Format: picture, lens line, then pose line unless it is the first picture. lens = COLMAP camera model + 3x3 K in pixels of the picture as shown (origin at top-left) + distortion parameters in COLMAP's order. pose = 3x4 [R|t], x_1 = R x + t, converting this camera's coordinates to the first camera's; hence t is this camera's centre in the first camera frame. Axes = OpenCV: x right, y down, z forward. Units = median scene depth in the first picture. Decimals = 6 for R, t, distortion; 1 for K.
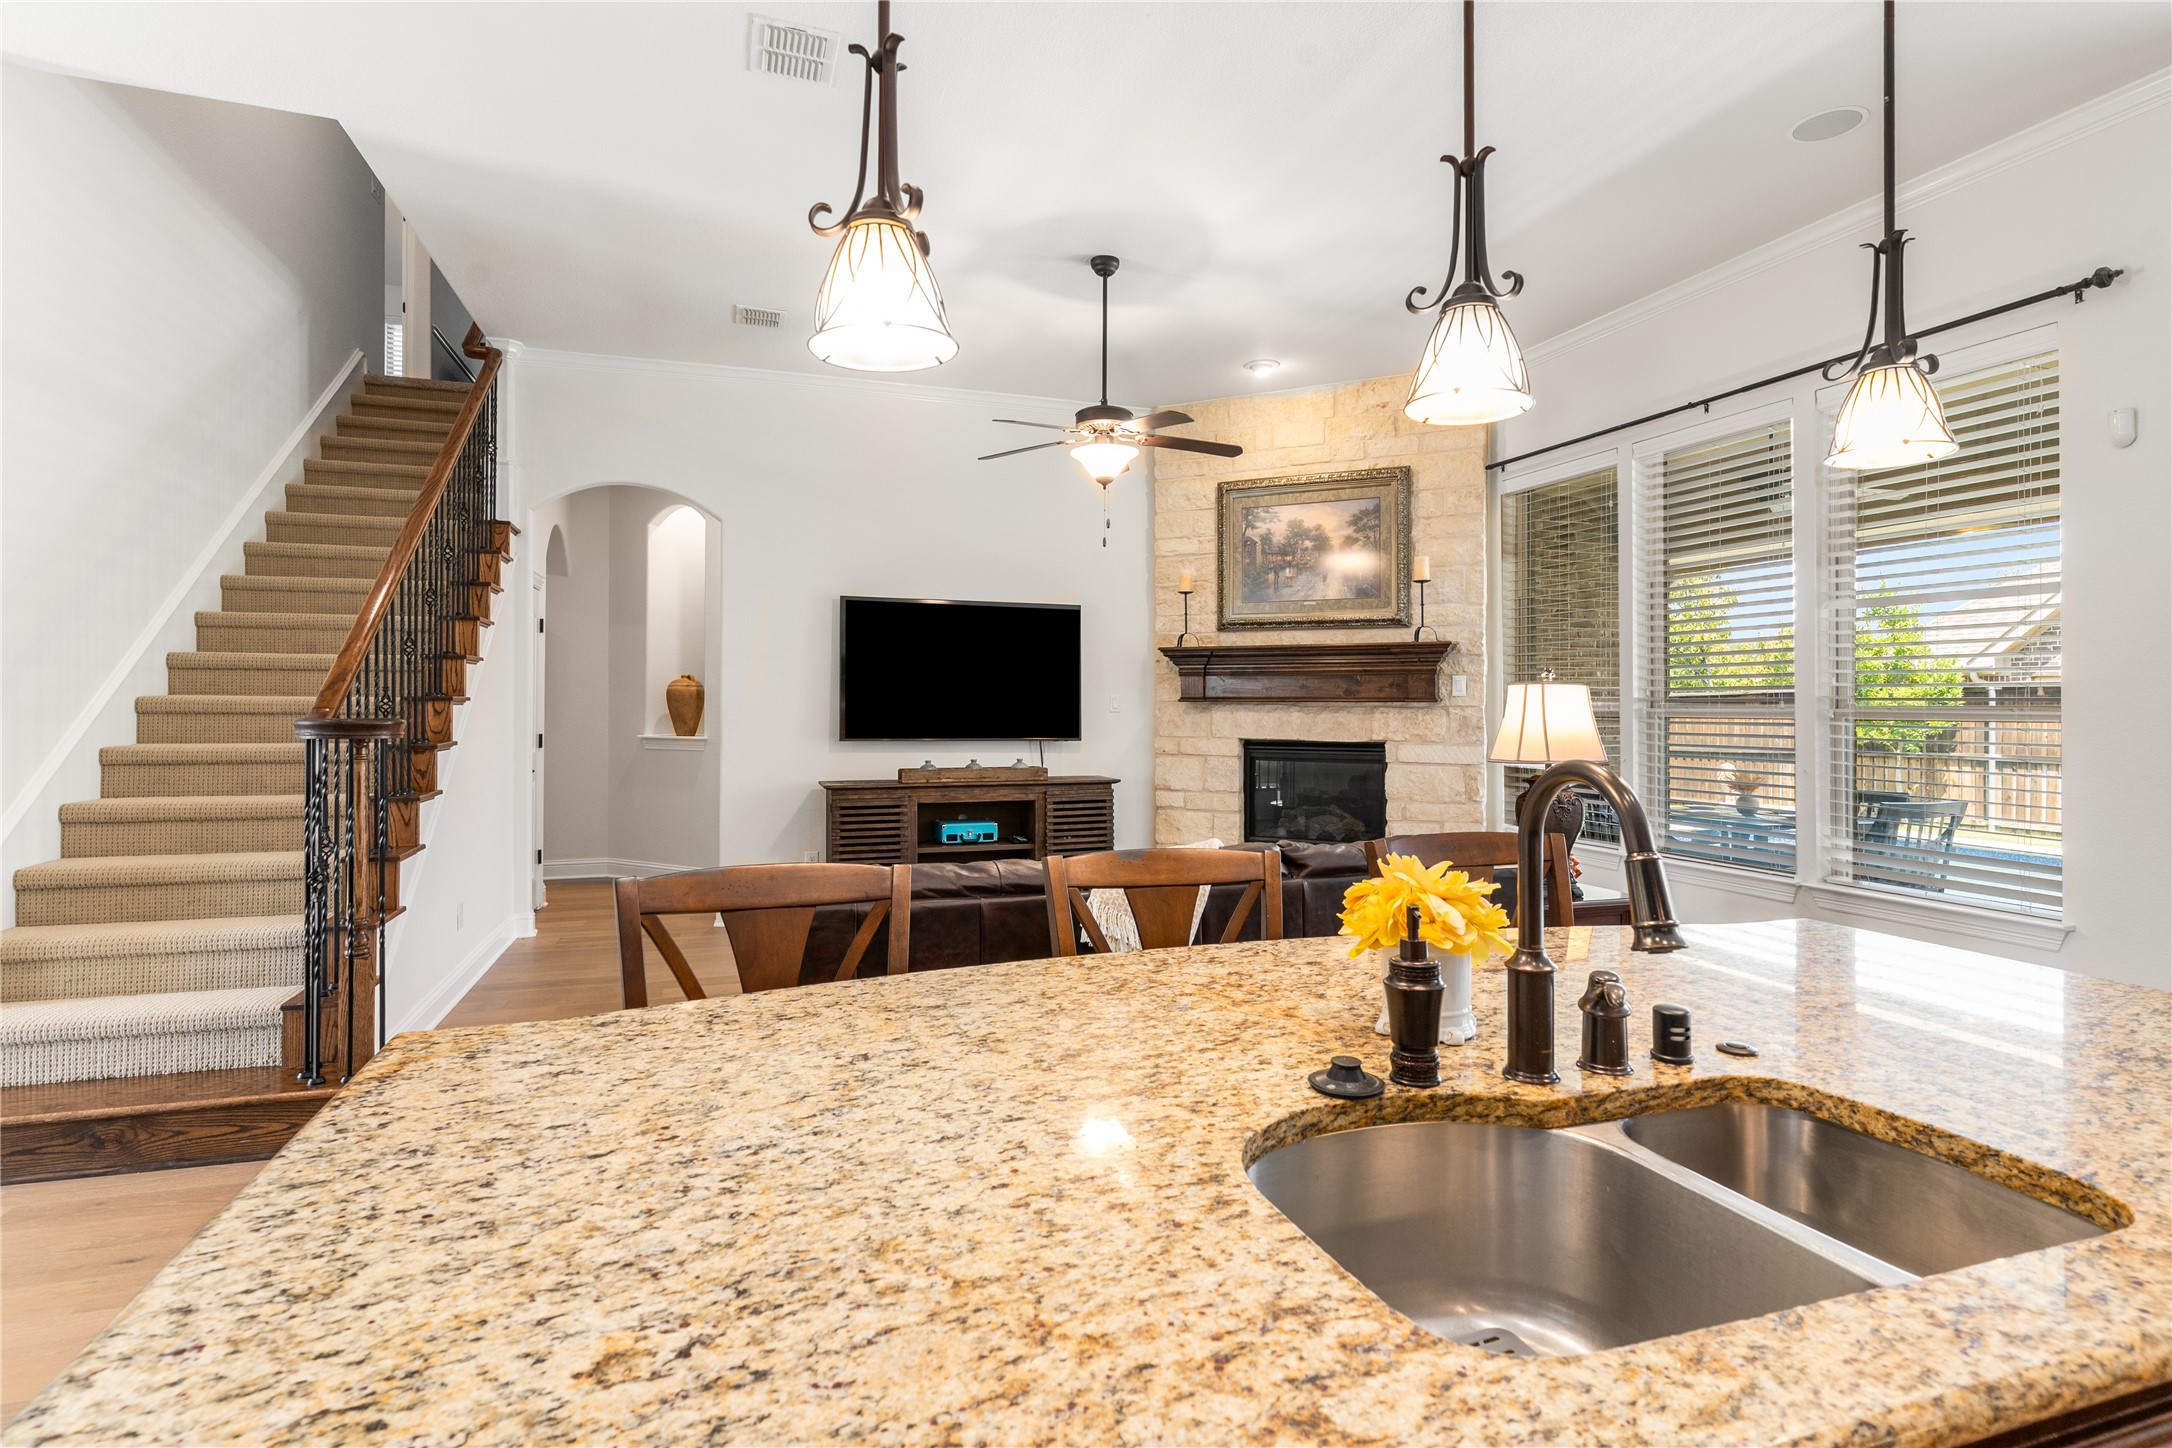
lens RADIAL K [[1067.9, 0, 1093.7], [0, 1067.9, 701.8], [0, 0, 1]] dist [-0.001639, 0.001109]
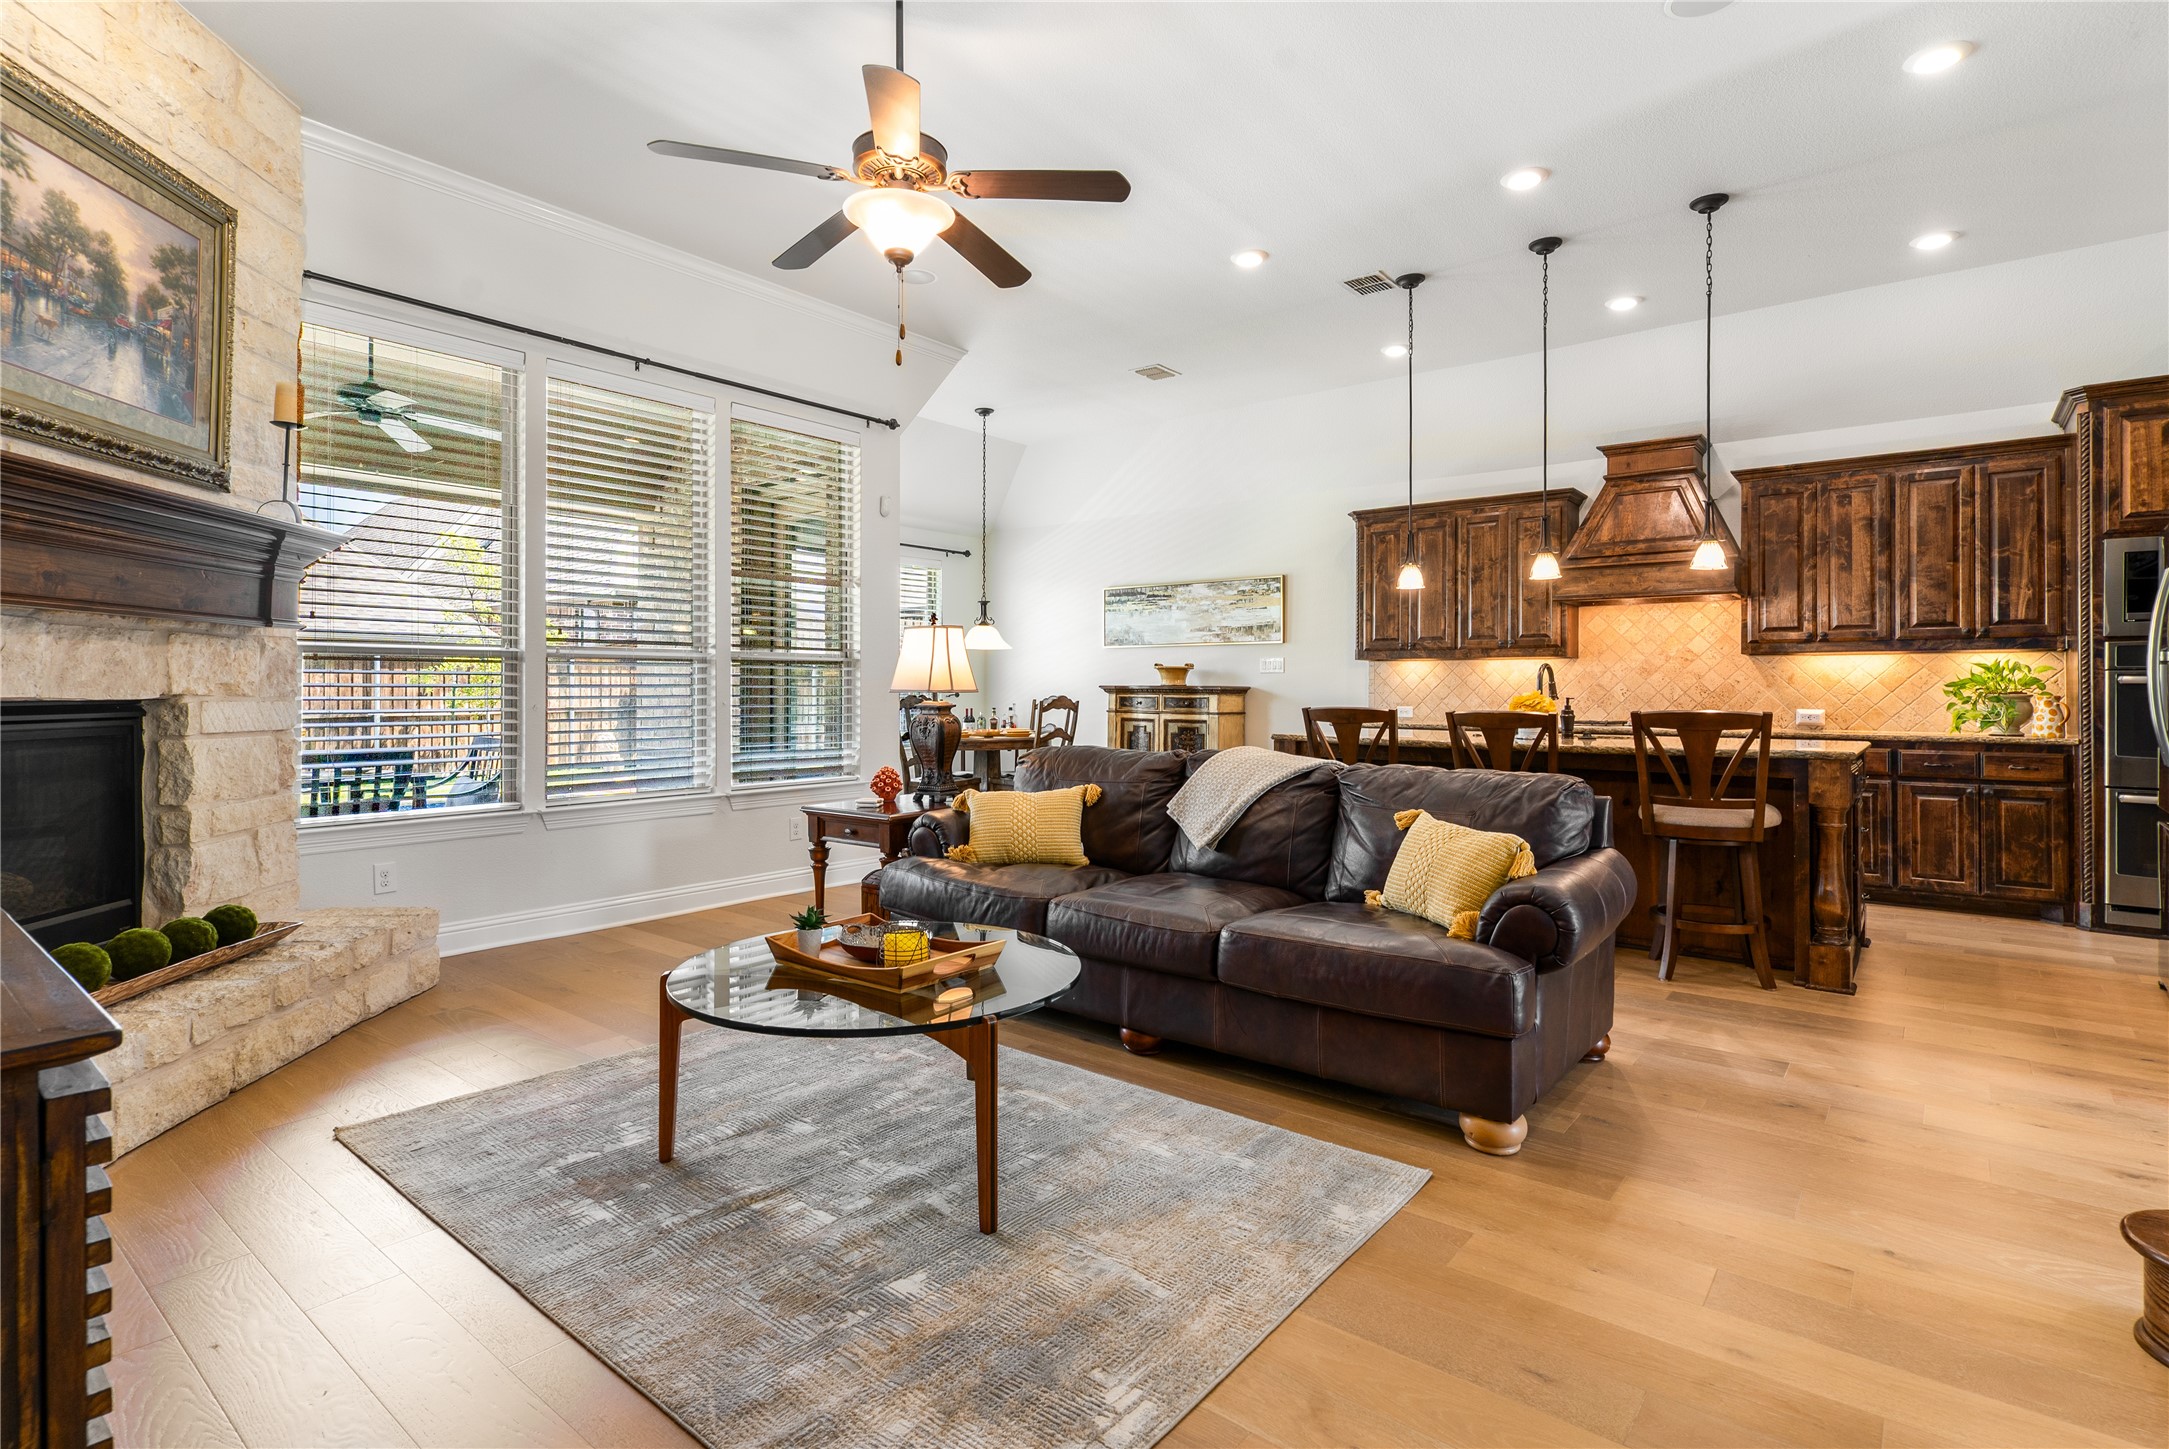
lens RADIAL K [[1066.5, 0, 1058.6], [0, 1066.5, 684.3], [0, 0, 1]] dist [-0.001639, 0.001109]
pose [[-0.520445, -0.000690, 0.853895, -0.419147], [-0.005841, 0.999979, -0.002752, 0.030659], [-0.853875, -0.006420, -0.520438, 0.926030]]
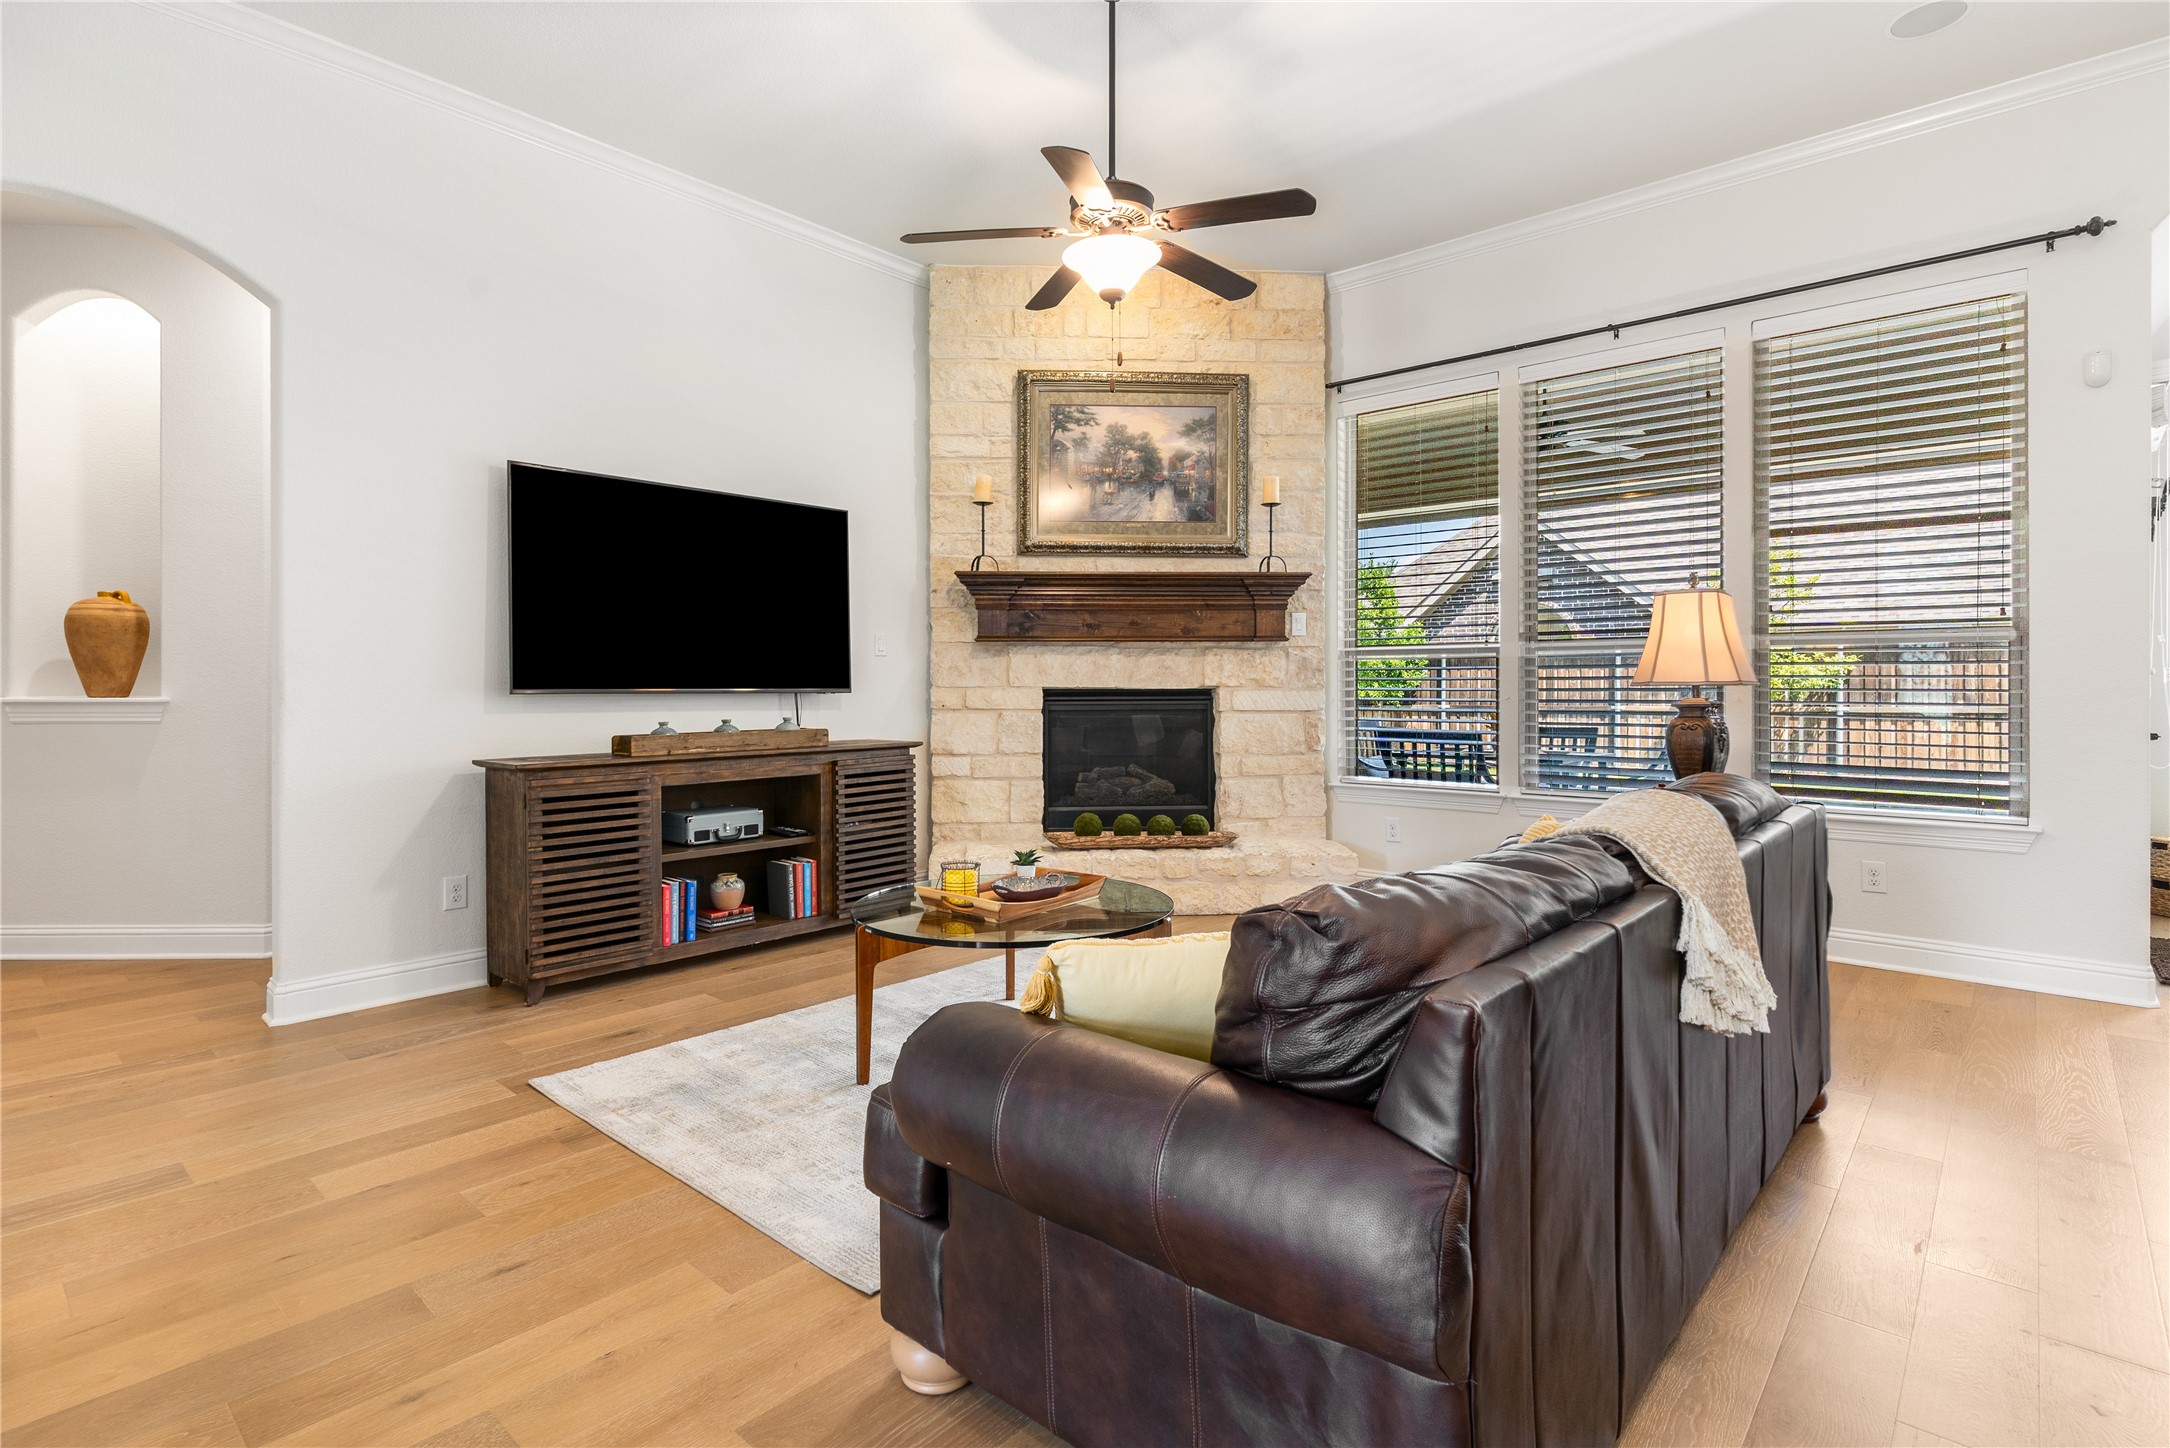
lens RADIAL K [[1067.0, 0, 1111.1], [0, 1067.0, 682.8], [0, 0, 1]] dist [-0.001639, 0.001109]
pose [[0.868746, -0.007687, 0.495198, -0.242631], [0.005459, 0.999967, 0.005946, 0.028435], [-0.495227, -0.002462, 0.868760, 0.290391]]
